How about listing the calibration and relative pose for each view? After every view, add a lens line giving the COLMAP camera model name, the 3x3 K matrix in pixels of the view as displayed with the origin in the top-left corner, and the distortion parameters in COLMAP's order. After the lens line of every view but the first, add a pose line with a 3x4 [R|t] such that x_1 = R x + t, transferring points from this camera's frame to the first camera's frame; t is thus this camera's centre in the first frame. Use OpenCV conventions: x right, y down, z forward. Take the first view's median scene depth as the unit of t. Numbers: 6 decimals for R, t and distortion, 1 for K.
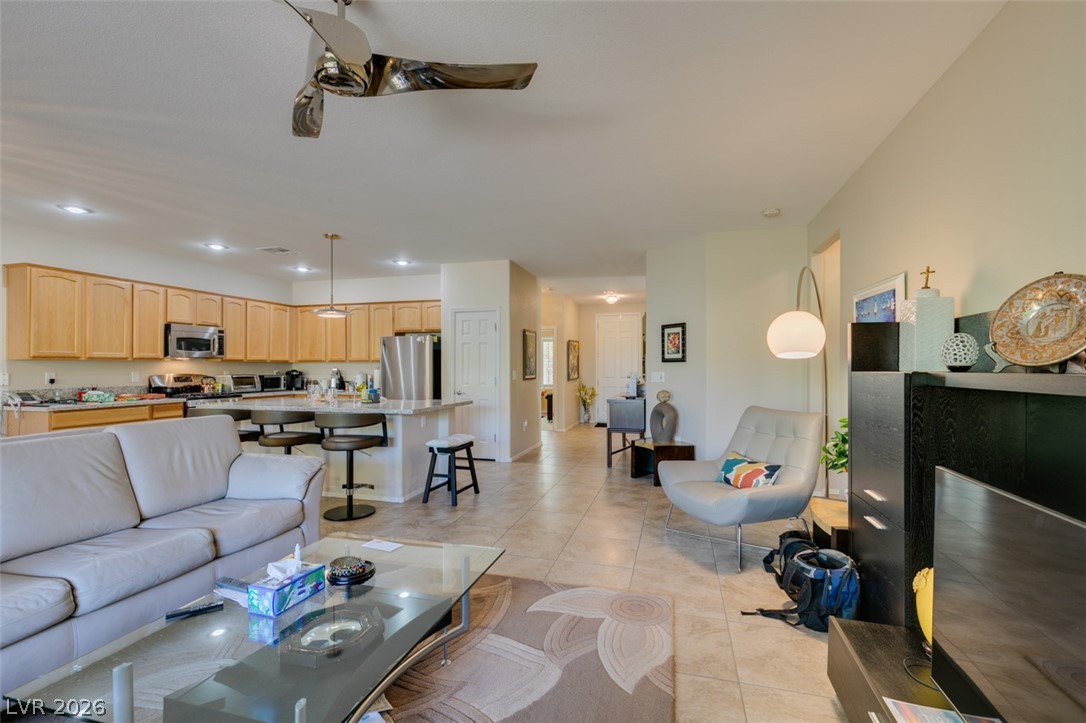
lens RADIAL K [[484.7, 0, 543.4], [0, 484.7, 363.0], [0, 0, 1]] dist [0.002574, -0.000989]
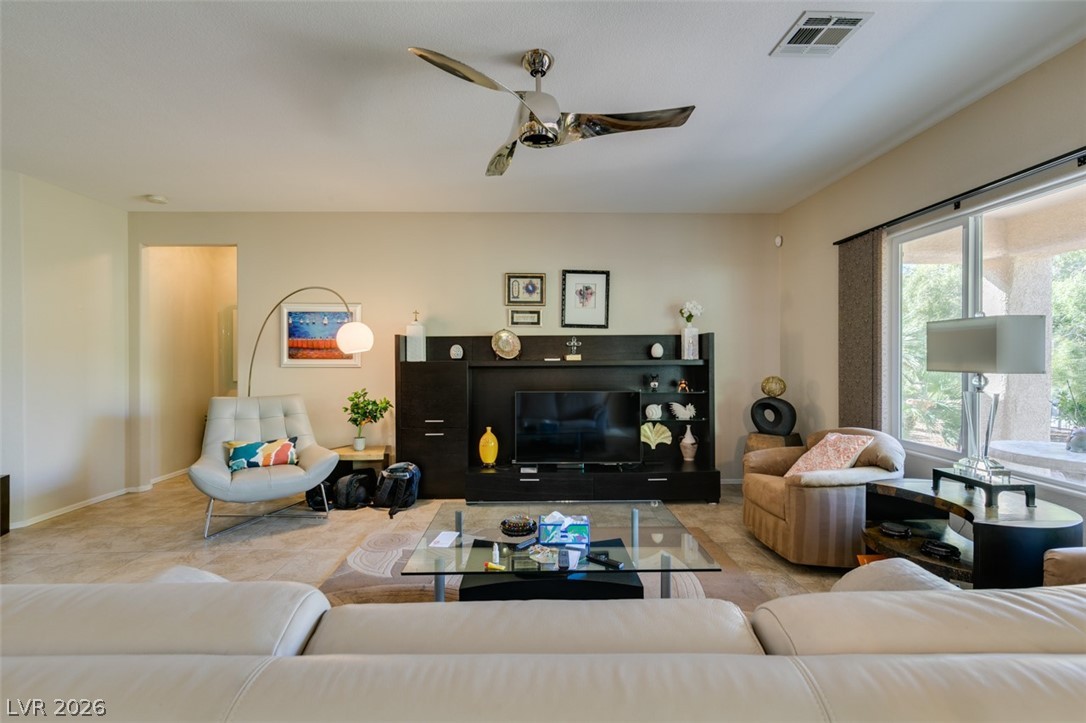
lens RADIAL K [[484.7, 0, 541.9], [0, 484.7, 361.0], [0, 0, 1]] dist [0.002574, -0.000989]
pose [[-0.298133, -0.003354, 0.954519, -0.521516], [-0.001970, 0.999994, 0.002899, 0.004455], [-0.954522, -0.001016, -0.298137, 0.435622]]
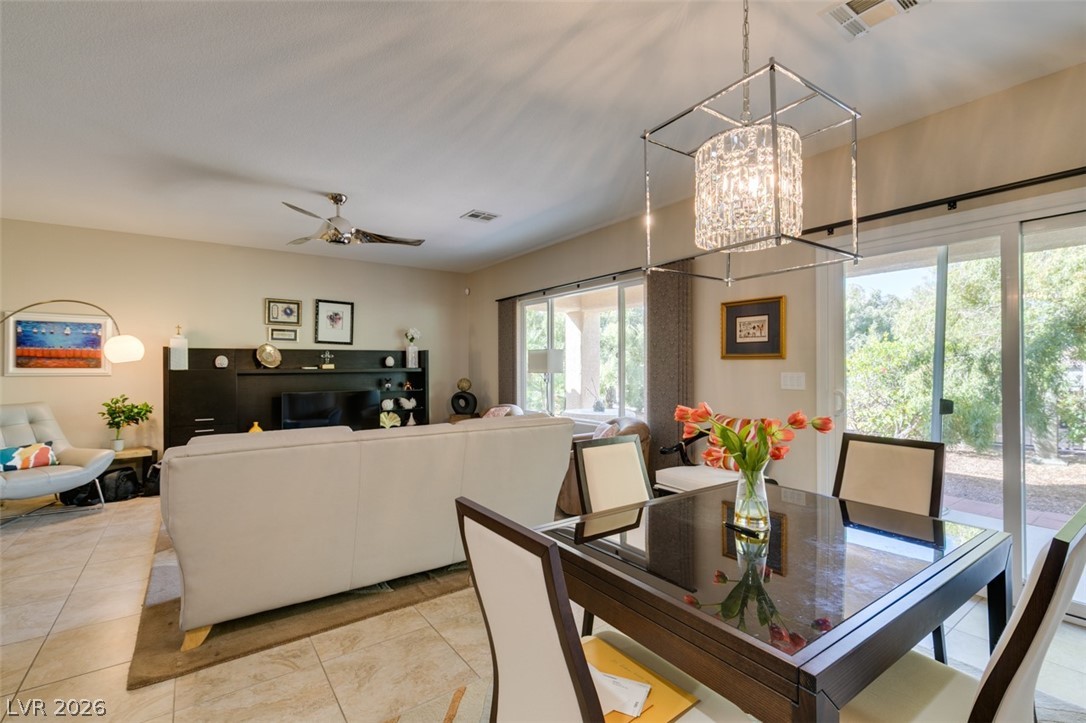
lens RADIAL K [[484.7, 0, 544.4], [0, 484.7, 366.0], [0, 0, 1]] dist [0.002574, -0.000989]
pose [[-0.785579, 0.005044, 0.618741, -0.810570], [0.001547, 0.999980, -0.006188, 0.007392], [-0.618759, -0.003903, -0.785571, 0.690027]]
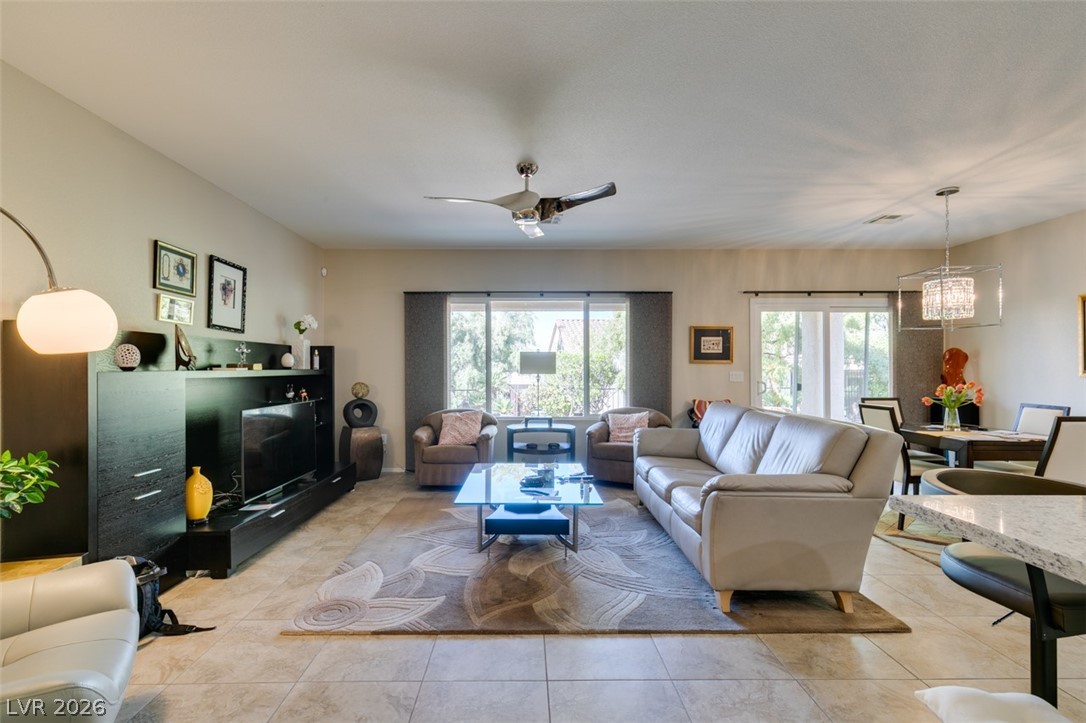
lens RADIAL K [[484.7, 0, 528.6], [0, 484.7, 368.3], [0, 0, 1]] dist [0.002574, -0.000989]
pose [[-0.959427, 0.003340, -0.281936, 0.038188], [0.004844, 0.999978, -0.004638, 0.008193], [0.281914, -0.005816, -0.959422, 0.900237]]
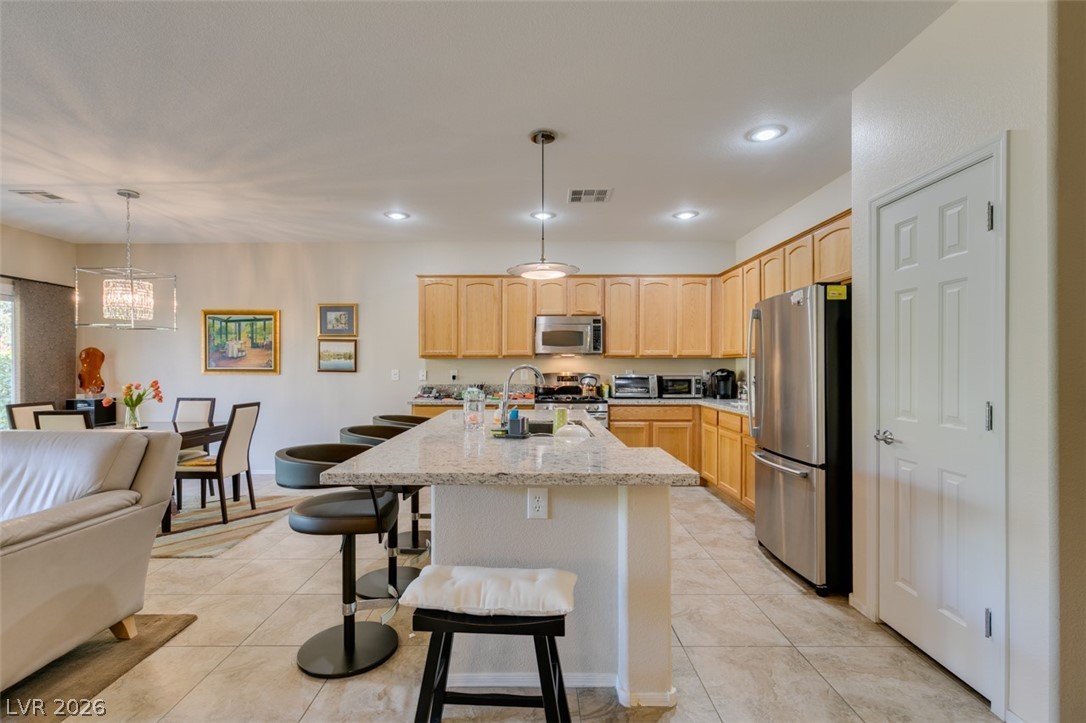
lens RADIAL K [[484.7, 0, 530.1], [0, 484.7, 367.9], [0, 0, 1]] dist [0.002574, -0.000989]
pose [[0.258843, 0.005522, -0.965904, 0.104422], [0.008443, 0.999933, 0.007979, 0.007075], [0.965882, -0.010220, 0.258779, 0.776023]]
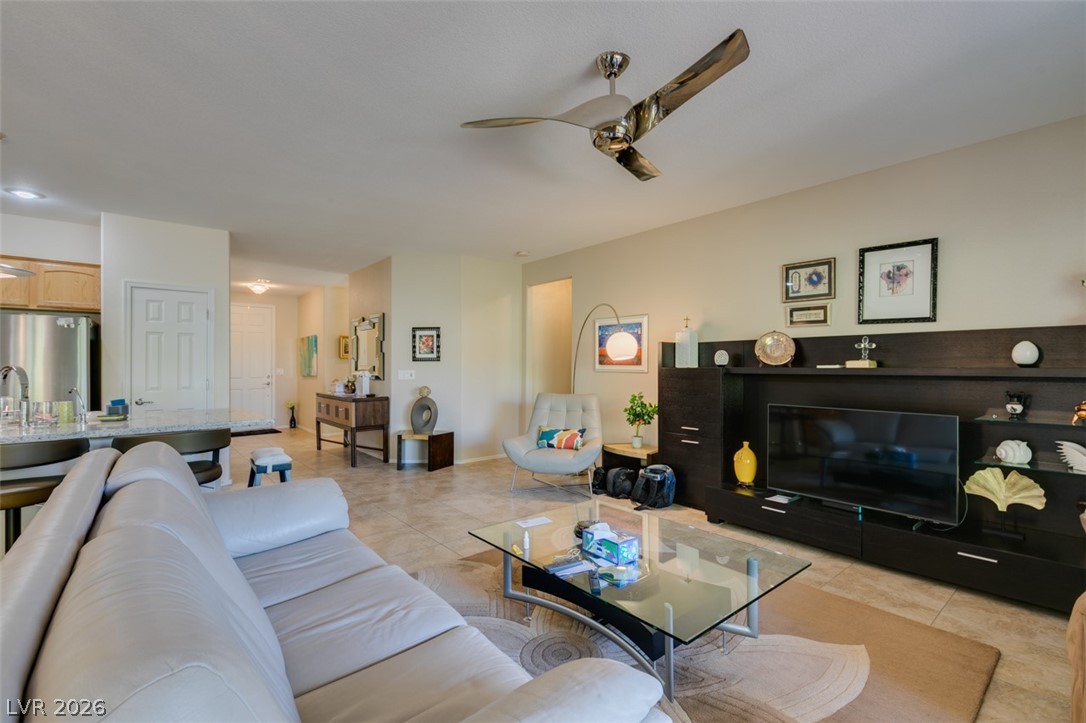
lens RADIAL K [[484.7, 0, 543.3], [0, 484.7, 363.3], [0, 0, 1]] dist [0.002574, -0.000989]
pose [[0.565842, 0.003887, 0.824505, -0.492383], [-0.005637, 0.999984, -0.000846, 0.002639], [-0.824494, -0.004169, 0.565855, 0.134611]]
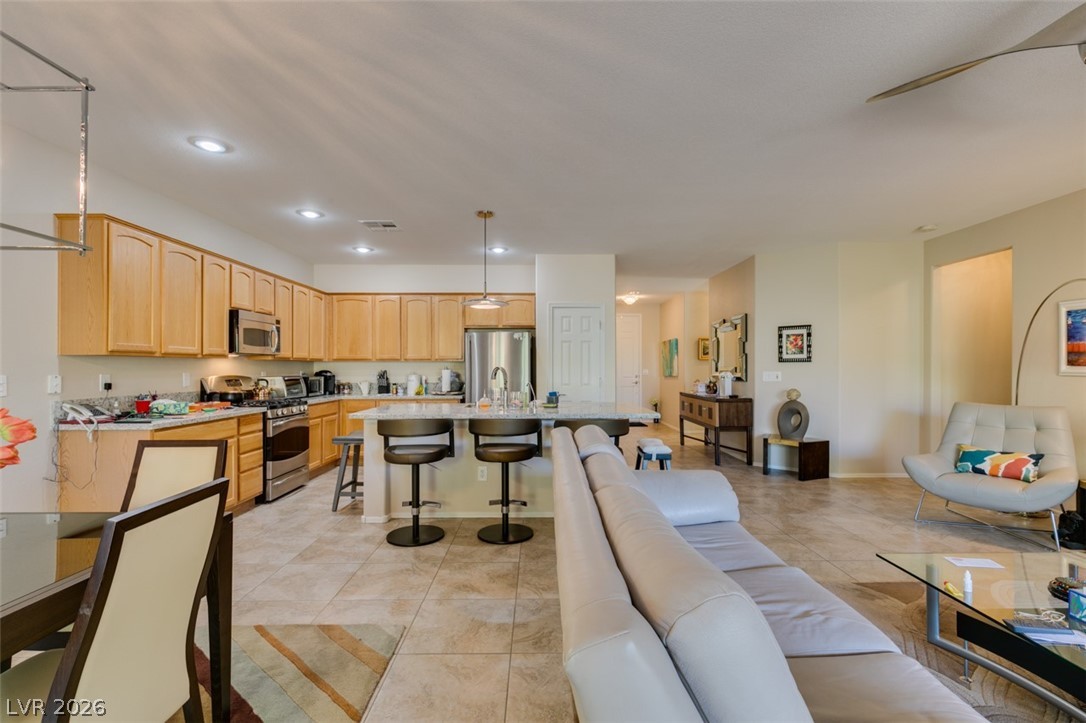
lens RADIAL K [[484.7, 0, 541.2], [0, 484.7, 365.3], [0, 0, 1]] dist [0.002574, -0.000989]
pose [[0.961143, 0.001273, 0.276047, -0.534351], [-0.002467, 0.999989, 0.003977, 0.002266], [-0.276039, -0.004504, 0.961136, 0.137729]]
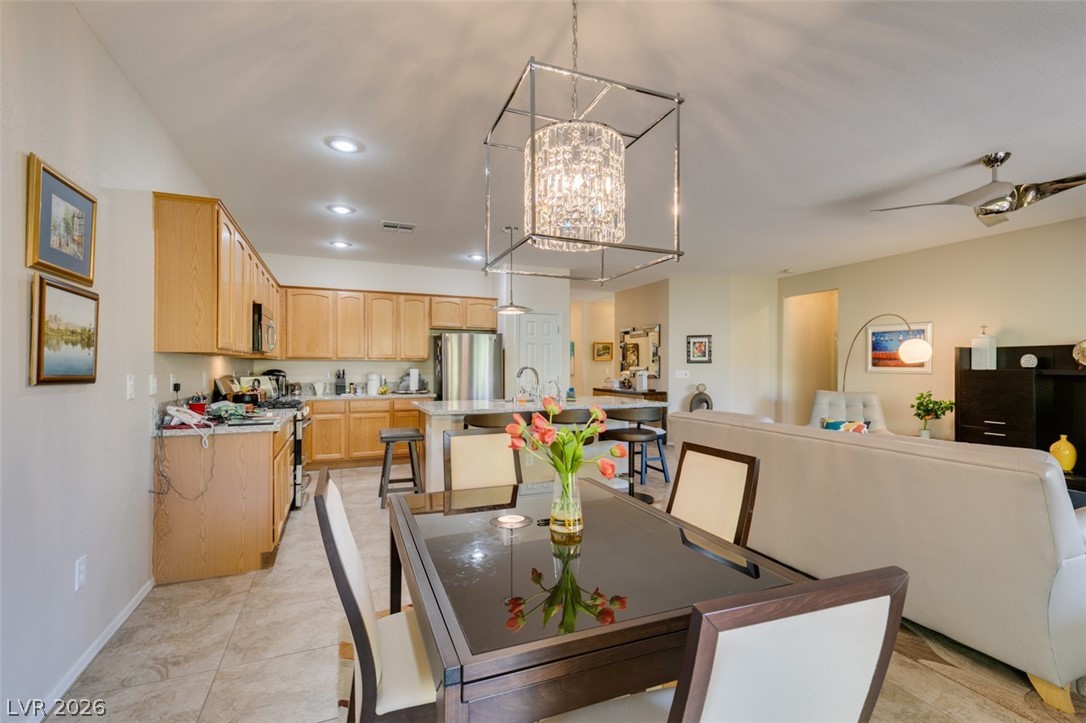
lens RADIAL K [[484.7, 0, 540.2], [0, 484.7, 364.1], [0, 0, 1]] dist [0.002574, -0.000989]
pose [[0.783897, 0.005484, 0.620867, -0.911849], [-0.007562, 0.999971, 0.000715, 0.003128], [-0.620845, -0.005256, 0.783916, 0.197282]]
